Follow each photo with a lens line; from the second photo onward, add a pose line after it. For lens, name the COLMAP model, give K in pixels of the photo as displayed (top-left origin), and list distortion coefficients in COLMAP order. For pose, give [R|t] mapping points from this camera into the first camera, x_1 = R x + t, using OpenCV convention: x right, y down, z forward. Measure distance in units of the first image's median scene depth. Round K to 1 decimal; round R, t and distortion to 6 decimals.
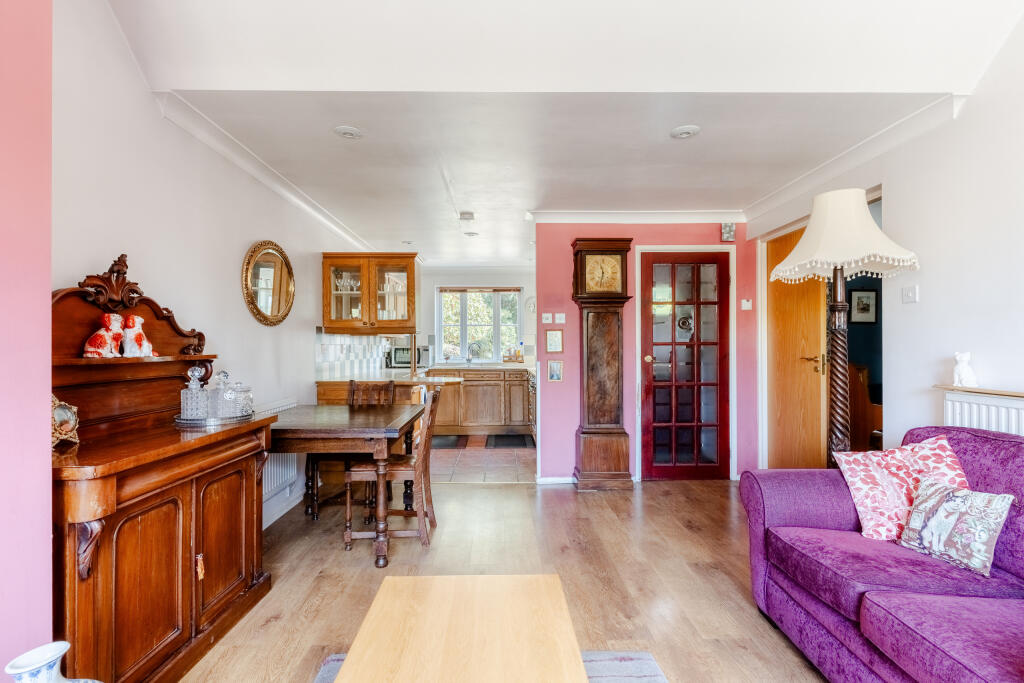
lens RADIAL K [[487.2, 0, 512.2], [0, 487.2, 344.5], [0, 0, 1]] dist [0.000097, -0.000013]
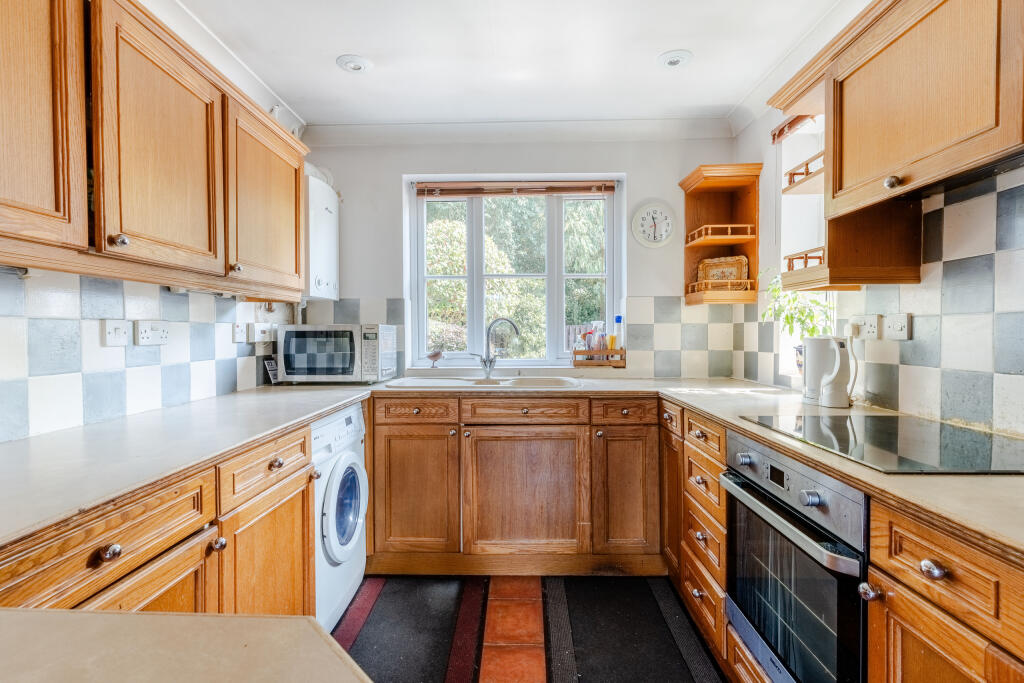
lens RADIAL K [[487.2, 0, 511.0], [0, 487.2, 338.4], [0, 0, 1]] dist [0.000097, -0.000013]
pose [[0.999391, -0.000580, -0.034889, -0.058878], [0.001557, 0.999608, 0.027967, 0.002380], [0.034859, -0.028005, 0.999000, 0.629027]]
